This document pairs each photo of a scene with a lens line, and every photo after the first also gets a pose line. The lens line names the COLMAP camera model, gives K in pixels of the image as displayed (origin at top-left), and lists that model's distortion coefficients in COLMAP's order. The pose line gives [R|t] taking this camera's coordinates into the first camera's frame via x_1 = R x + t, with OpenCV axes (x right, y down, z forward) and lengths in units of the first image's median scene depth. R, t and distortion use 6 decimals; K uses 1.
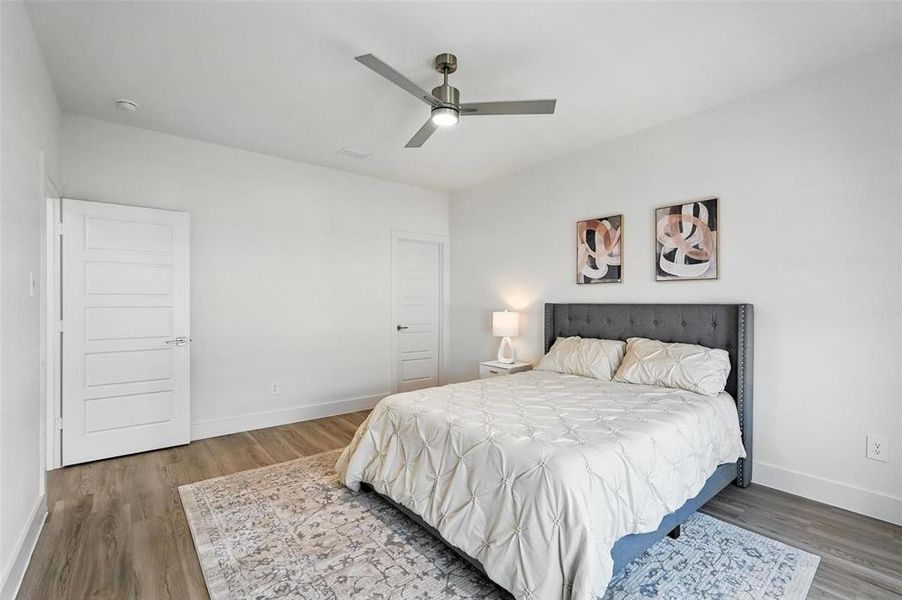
lens RADIAL K [[403.3, 0, 446.4], [0, 403.3, 299.2], [0, 0, 1]] dist [-0.002155, 0.000148]
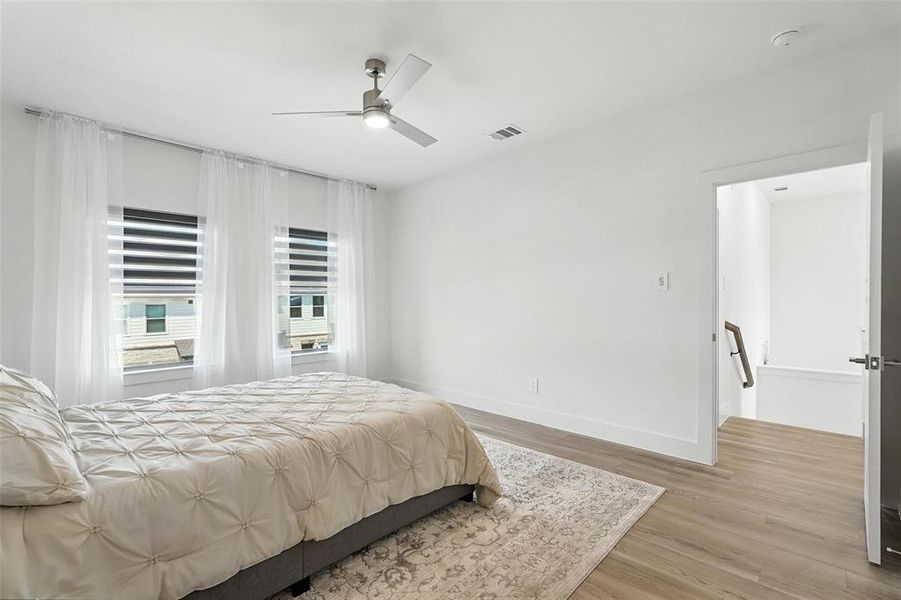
lens RADIAL K [[402.9, 0, 445.9], [0, 402.9, 299.2], [0, 0, 1]] dist [-0.002155, 0.000148]
pose [[-0.993064, 0.007924, -0.117305, -0.039213], [0.008755, 0.999940, -0.006570, 0.020675], [0.117246, -0.007552, -0.993074, 1.452953]]
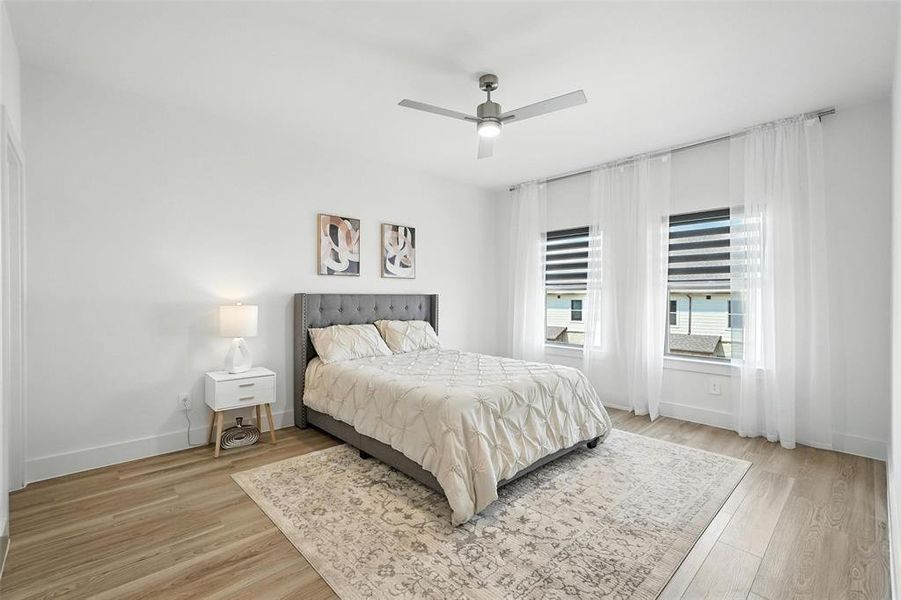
lens RADIAL K [[402.9, 0, 445.9], [0, 402.9, 299.2], [0, 0, 1]] dist [-0.002155, 0.000148]
pose [[-0.073125, -0.008351, 0.997288, -0.793649], [-0.008956, 0.999930, 0.007717, 0.014954], [-0.997283, -0.008368, -0.073194, 0.845872]]
